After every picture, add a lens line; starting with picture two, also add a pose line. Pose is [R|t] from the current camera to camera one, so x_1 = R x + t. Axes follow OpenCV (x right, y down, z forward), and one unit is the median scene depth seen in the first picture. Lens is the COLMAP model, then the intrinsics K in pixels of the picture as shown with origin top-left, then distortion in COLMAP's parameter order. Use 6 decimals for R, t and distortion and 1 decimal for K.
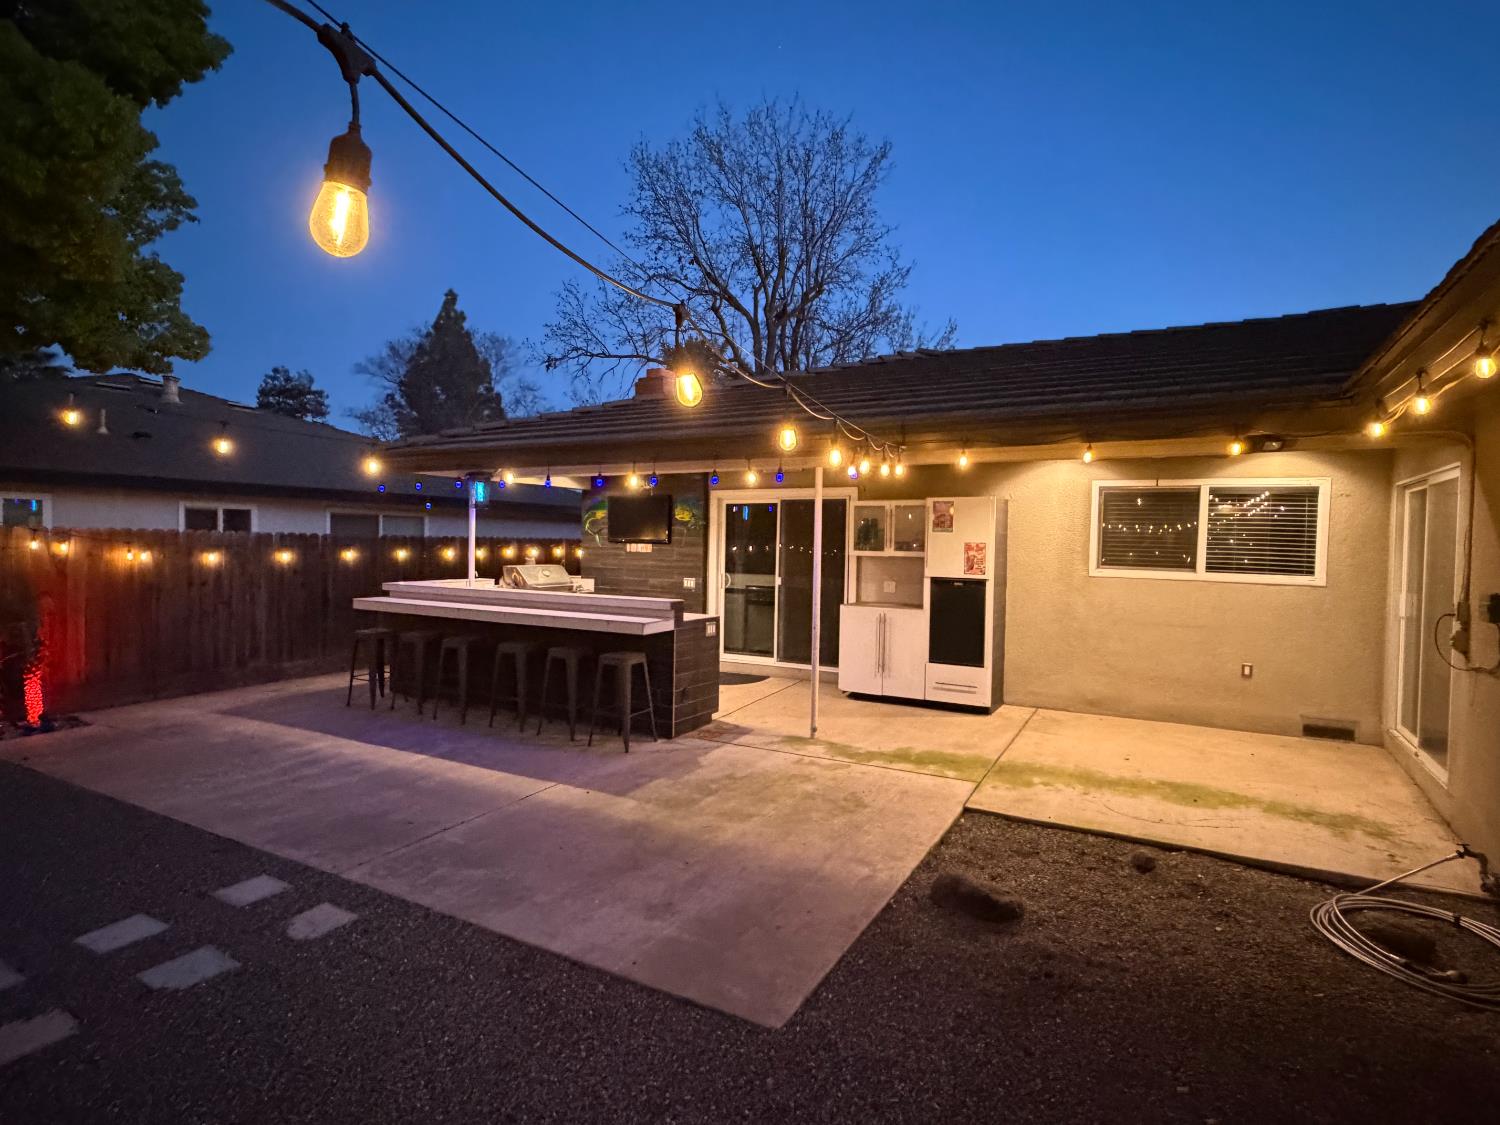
lens RADIAL K [[792.0, 0, 750.0], [0, 792.0, 562.5], [0, 0, 1]] dist [-0.019274, -0.000440]
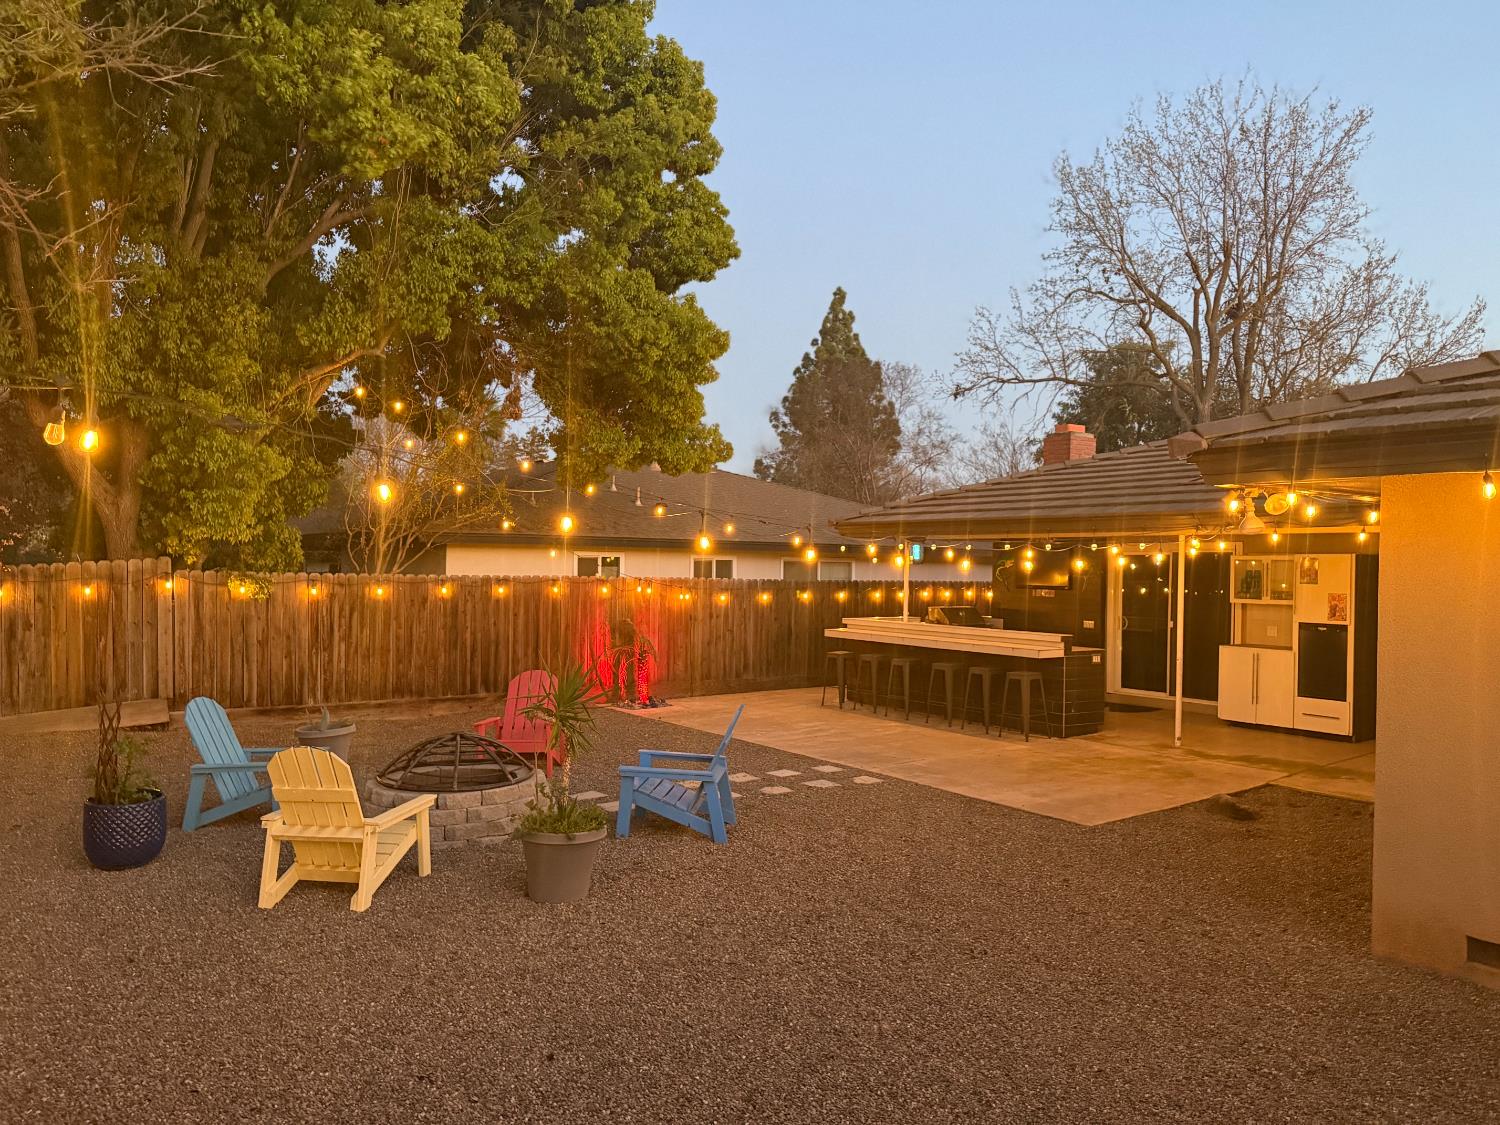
lens RADIAL K [[1049.8, 0, 745.4], [0, 1049.8, 585.6], [0, 0, 1]] dist [0.085368, -0.118377]
pose [[0.907258, 0.007351, -0.420509, 0.102113], [-0.014472, 0.999801, -0.013746, -0.001825], [0.420325, 0.018556, 0.907184, -0.526488]]
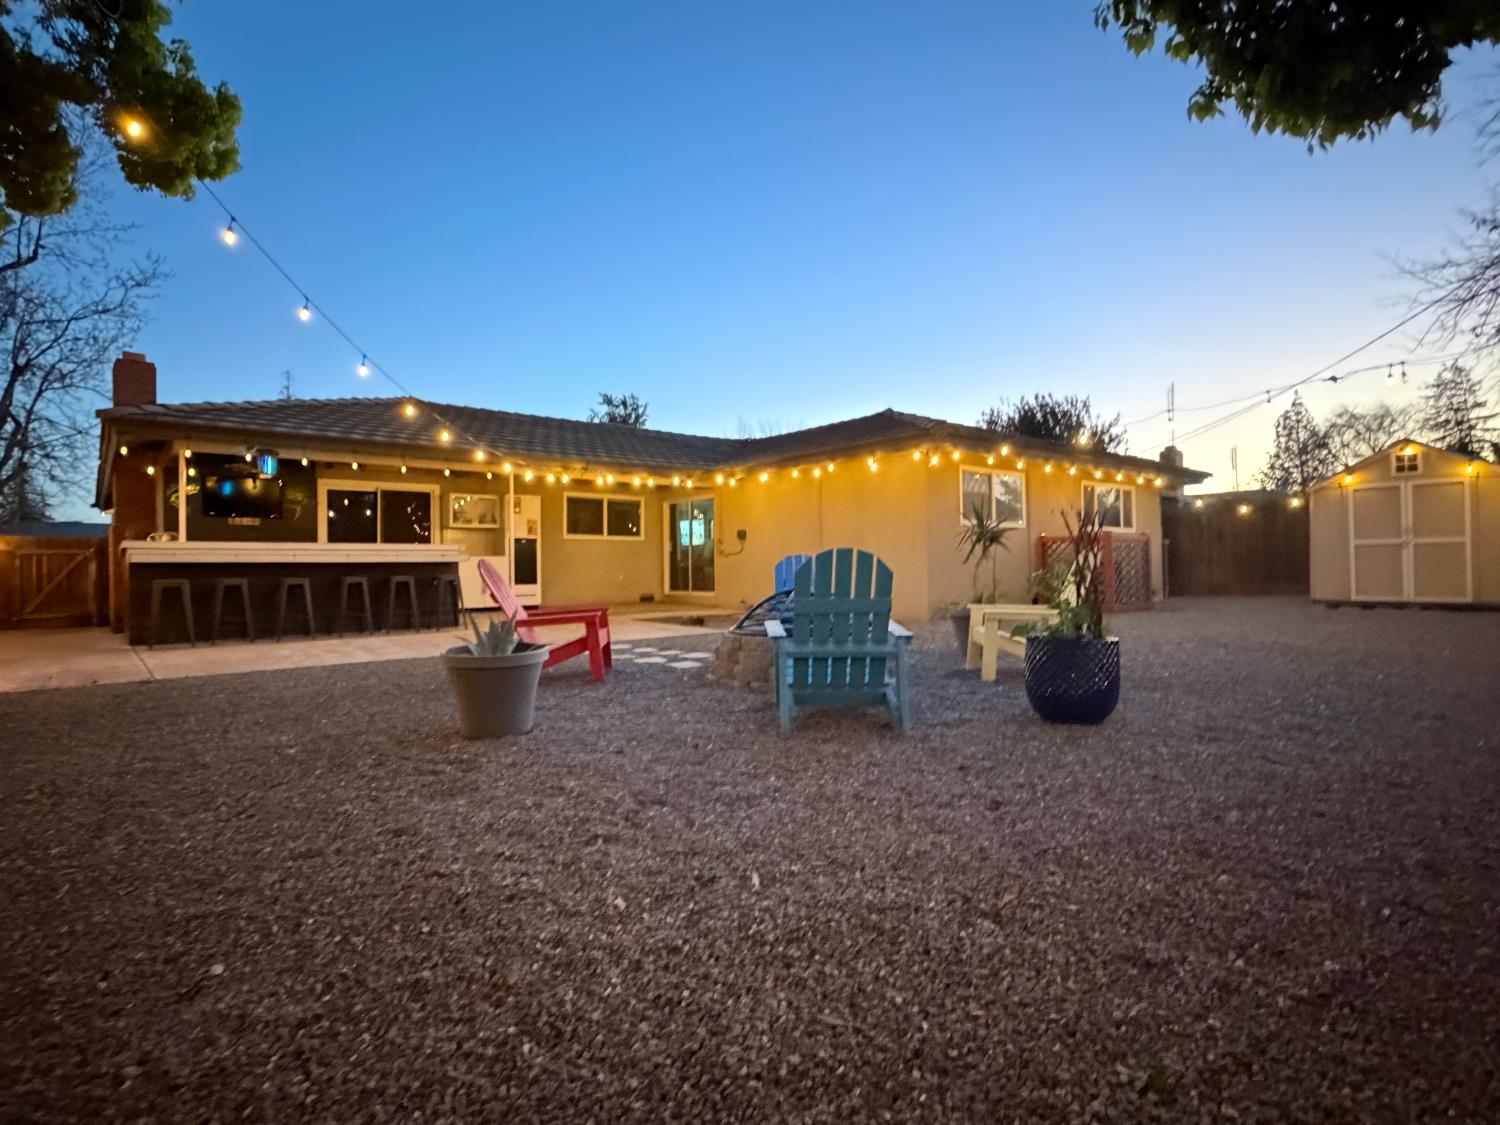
lens RADIAL K [[792.0, 0, 750.0], [0, 792.0, 562.5], [0, 0, 1]] dist [-0.019274, -0.000440]
pose [[0.353424, -0.011442, 0.935393, -0.881705], [0.042014, 0.999110, -0.003653, 0.072265], [-0.934519, 0.040591, 0.353590, -0.114598]]
